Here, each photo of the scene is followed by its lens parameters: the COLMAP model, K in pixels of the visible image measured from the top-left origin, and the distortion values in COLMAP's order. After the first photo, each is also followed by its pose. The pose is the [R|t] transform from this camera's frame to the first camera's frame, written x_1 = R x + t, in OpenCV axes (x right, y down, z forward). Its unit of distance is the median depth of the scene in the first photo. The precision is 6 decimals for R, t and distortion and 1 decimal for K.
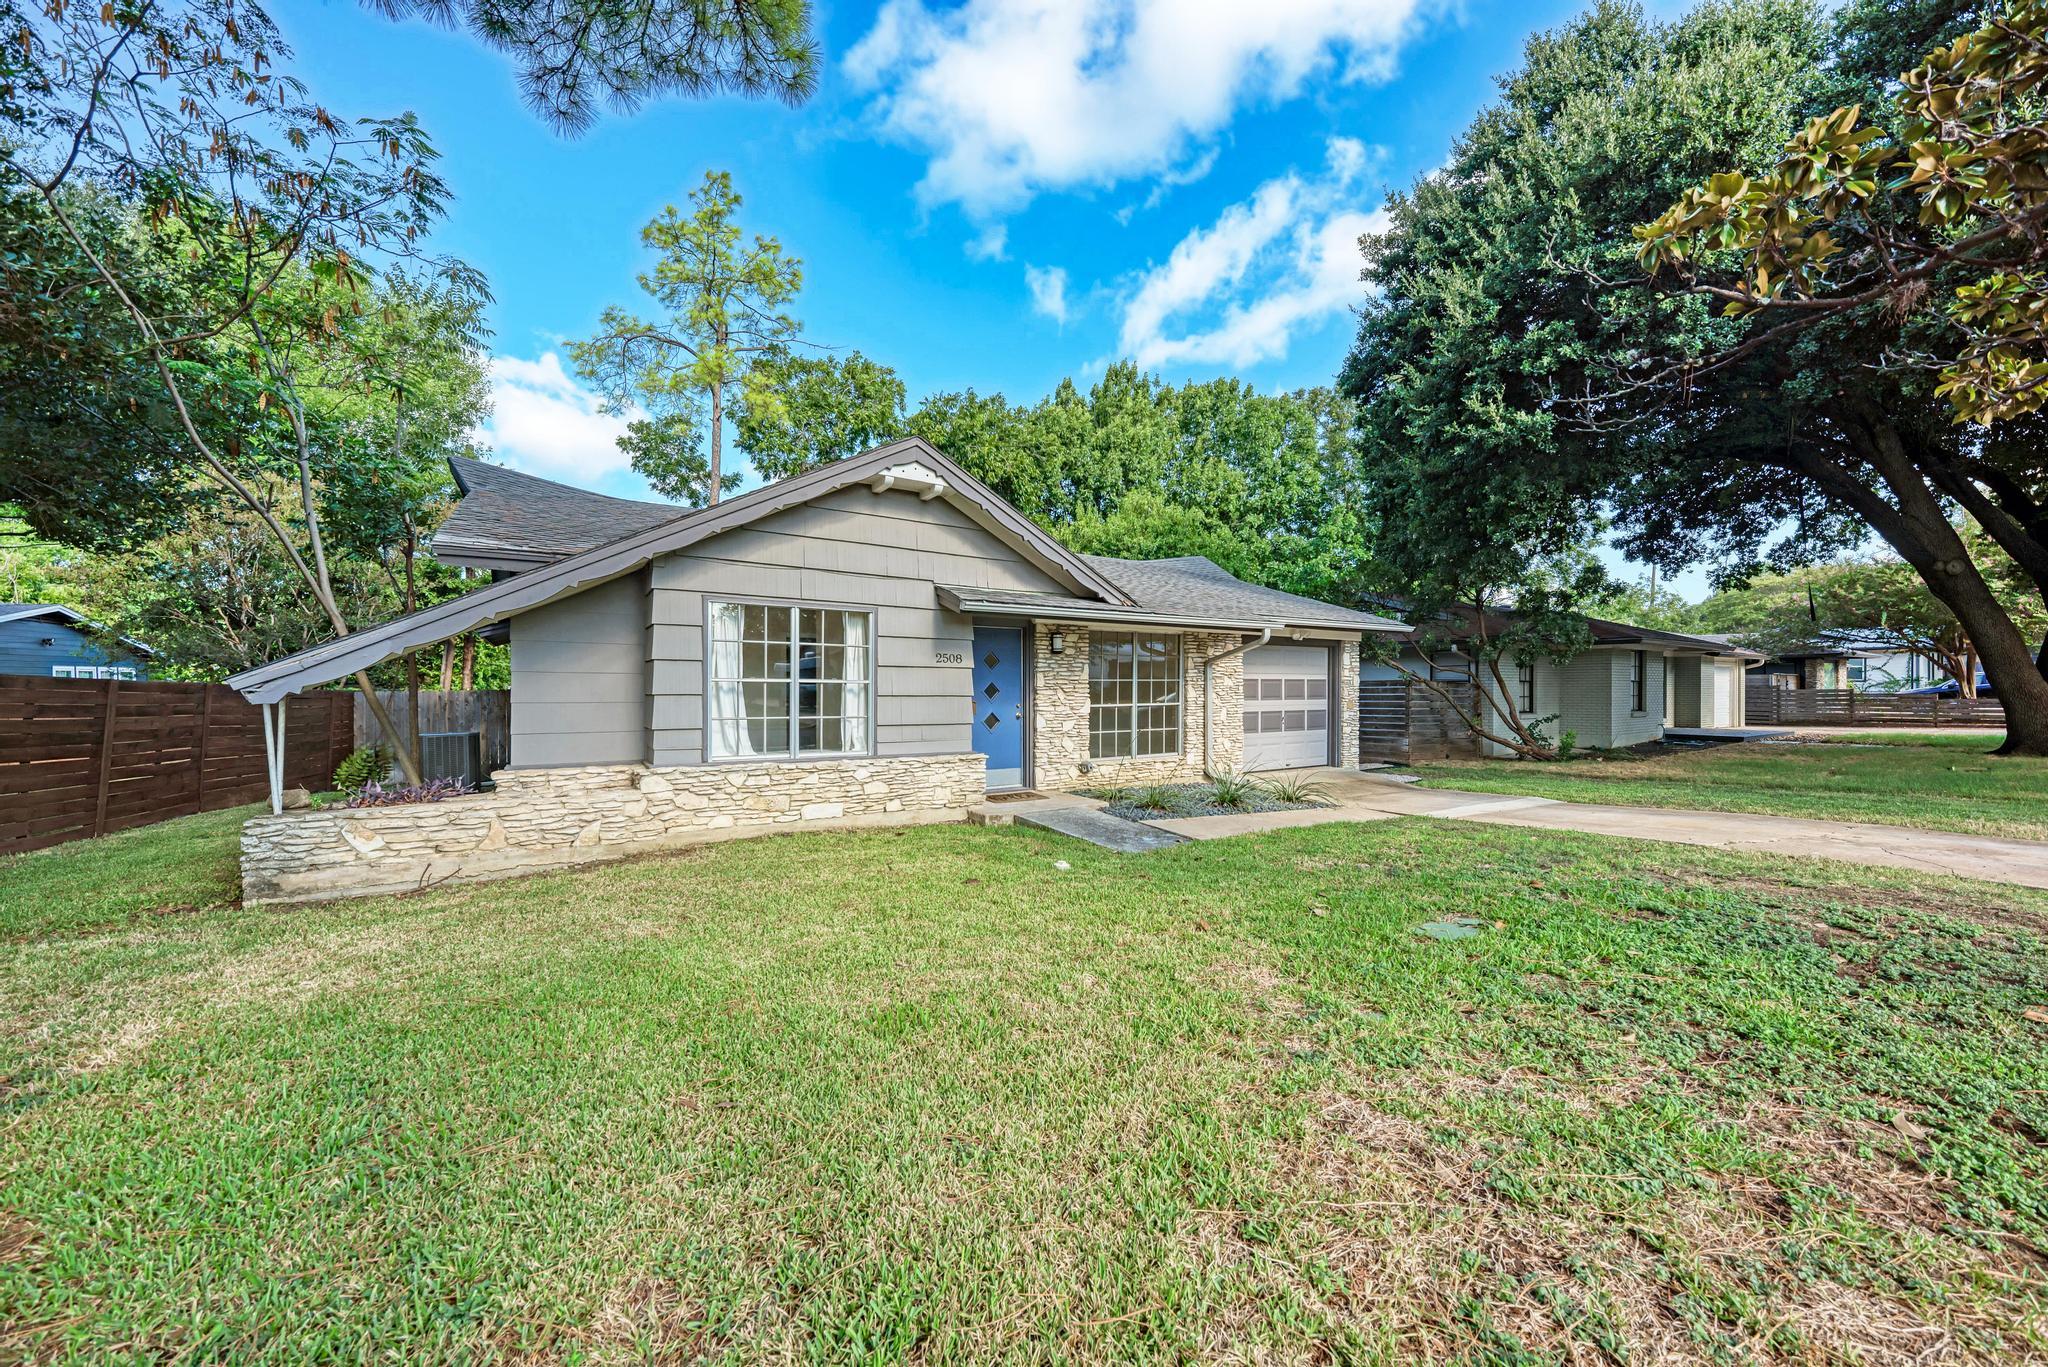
lens RADIAL K [[738.3, 0, 1022.6], [0, 738.3, 691.3], [0, 0, 1]] dist [0.008057, 0.000219]
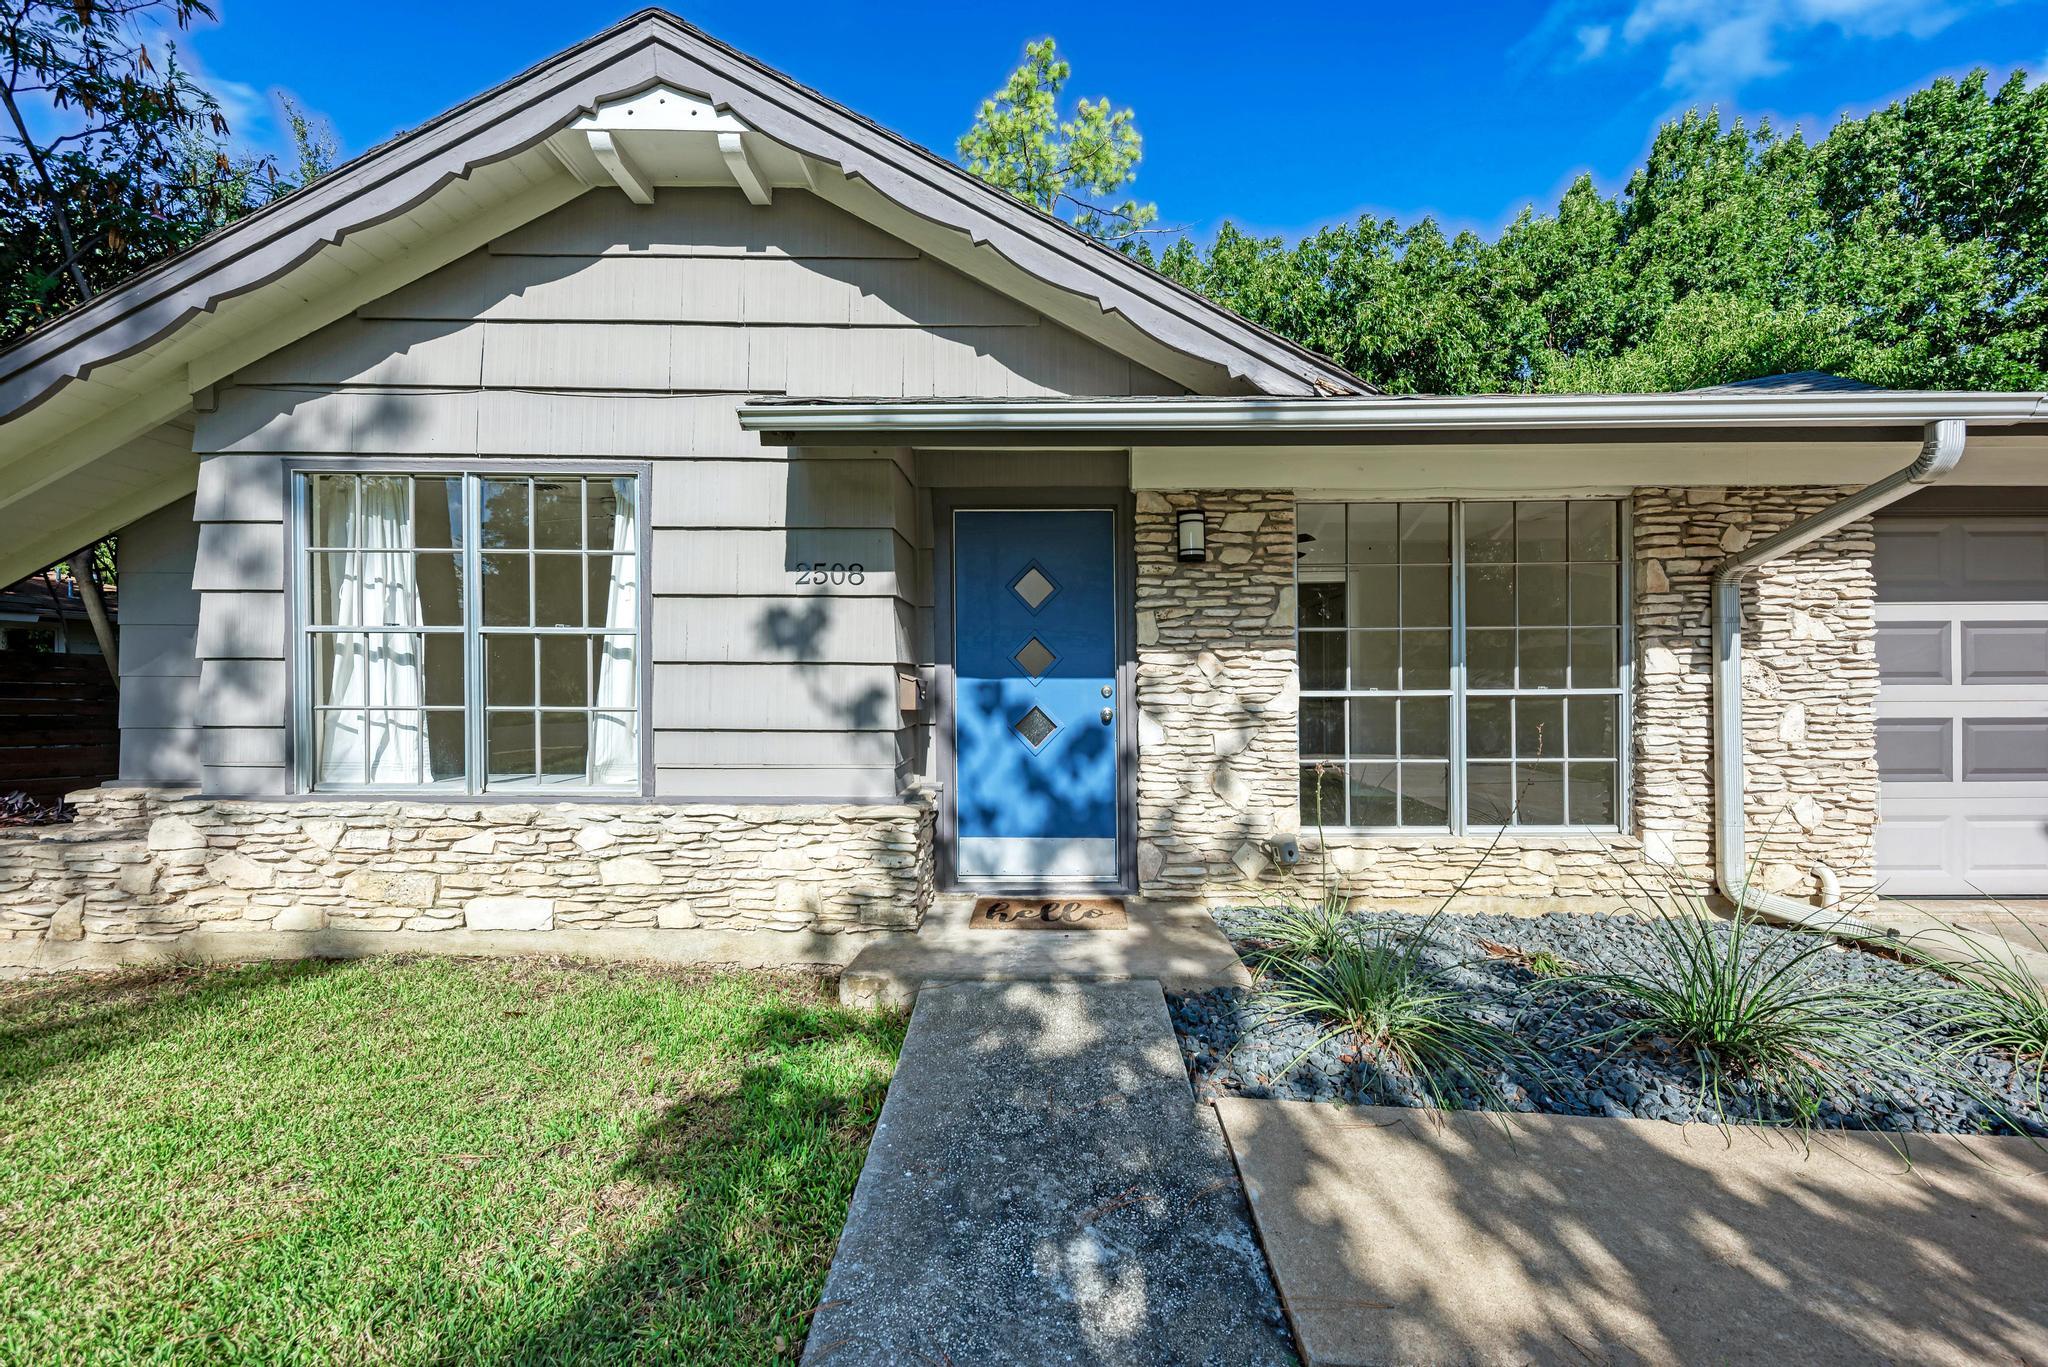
lens RADIAL K [[866.9, 0, 1012.4], [0, 866.9, 688.0], [0, 0, 1]] dist [0.002081, 0.000041]
pose [[0.842688, 0.000265, -0.538403, 0.214329], [0.000596, 0.999999, 0.001424, 0.016349], [0.538402, -0.001520, 0.842686, 0.542182]]
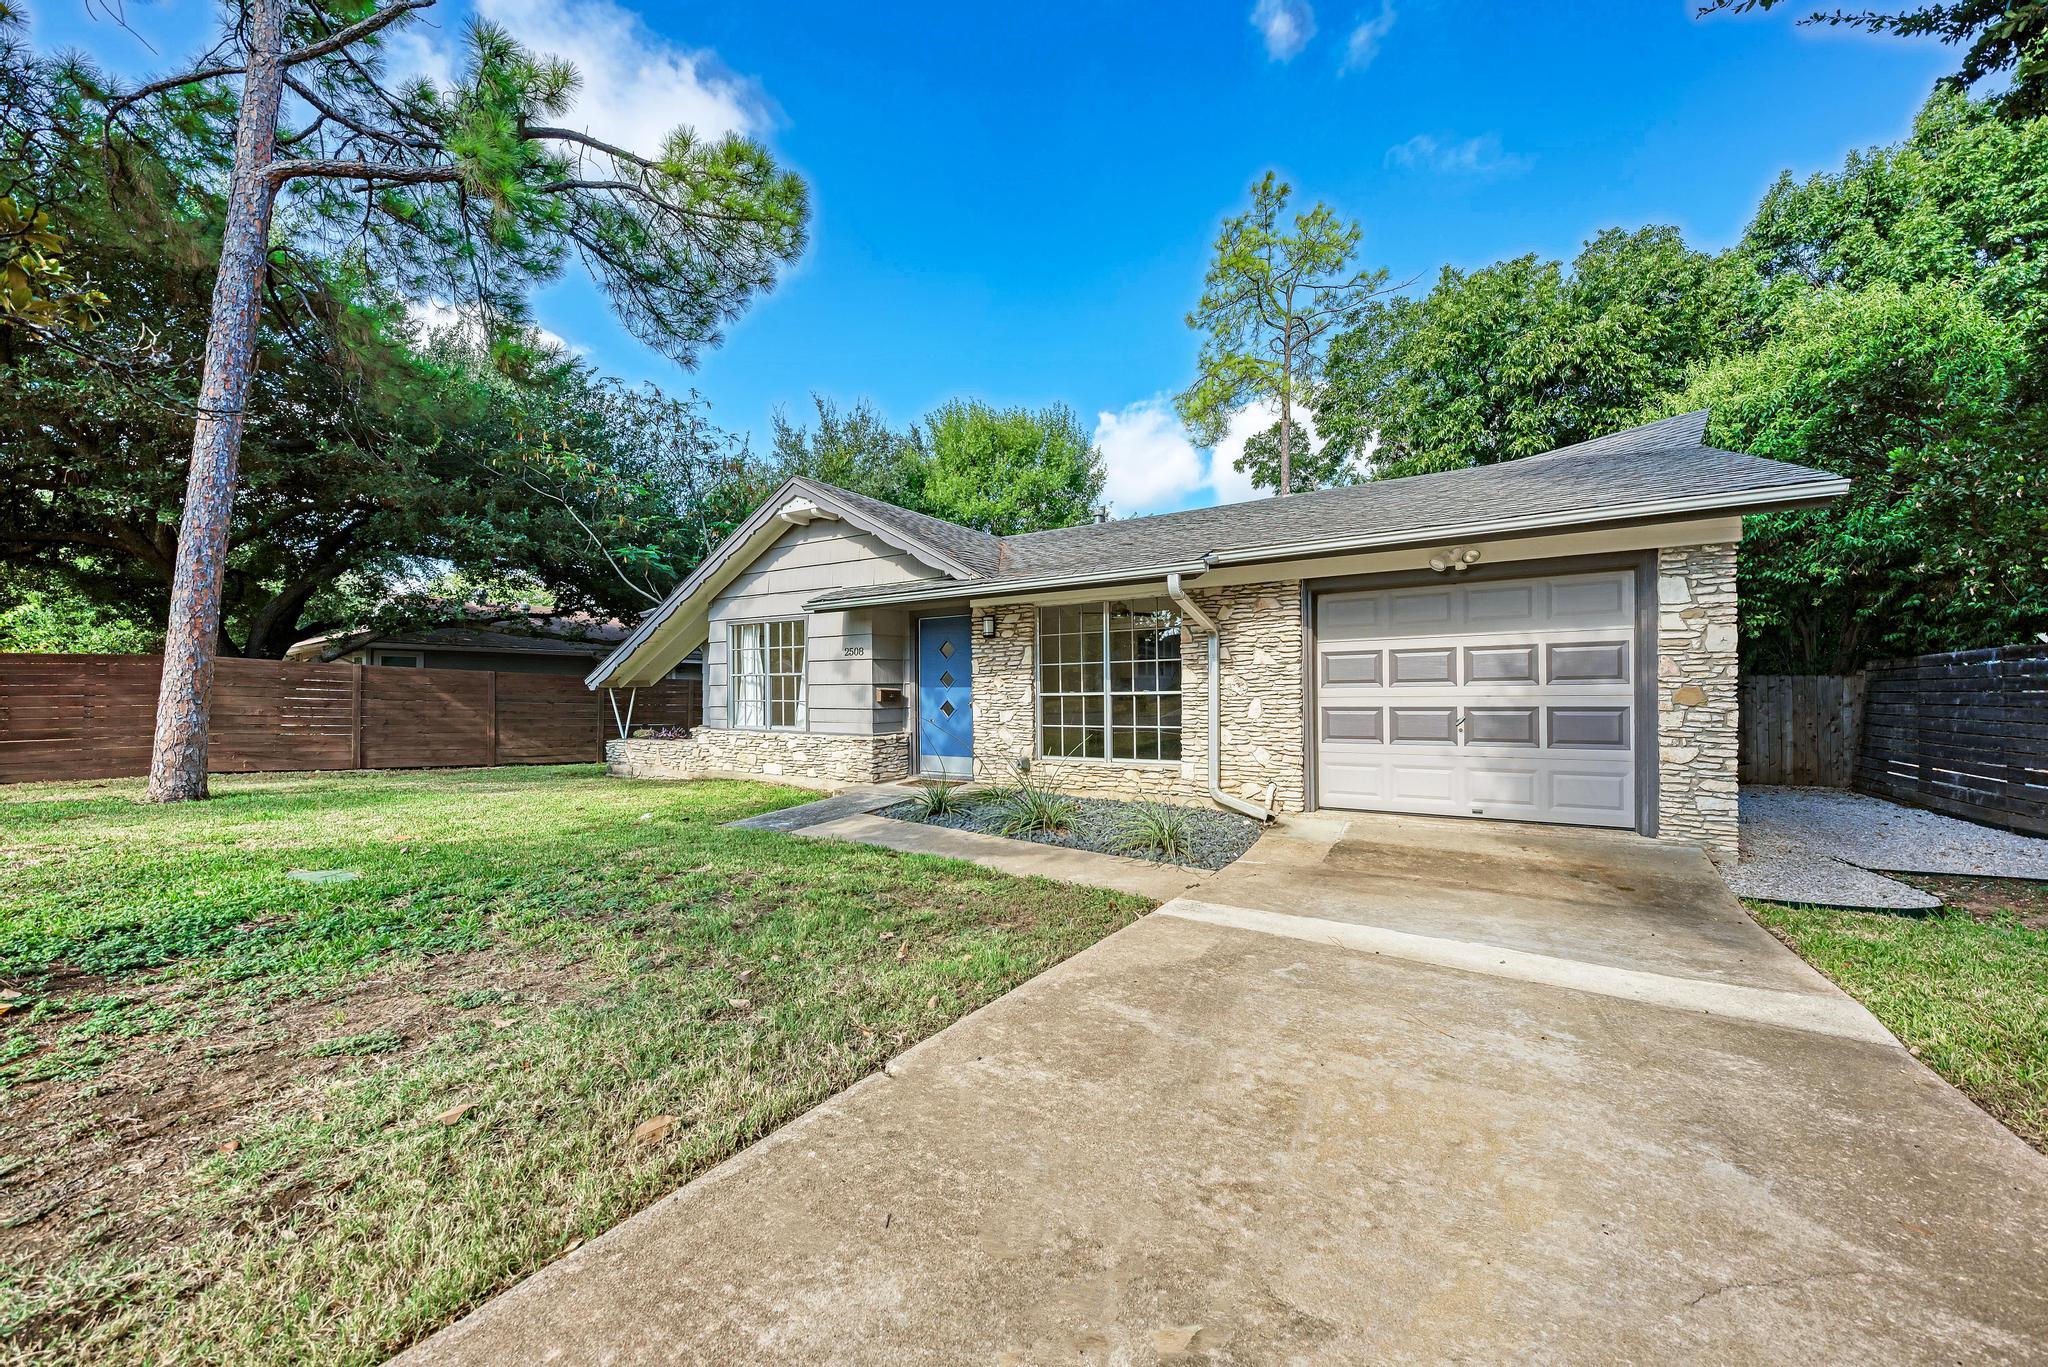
lens RADIAL K [[742.7, 0, 1019.8], [0, 742.7, 694.1], [0, 0, 1]] dist [-0.000528, -0.000037]
pose [[0.435555, -0.002940, -0.900157, 0.889583], [0.007492, 0.999972, 0.000359, 0.019343], [0.900131, -0.006900, 0.435565, 0.617431]]
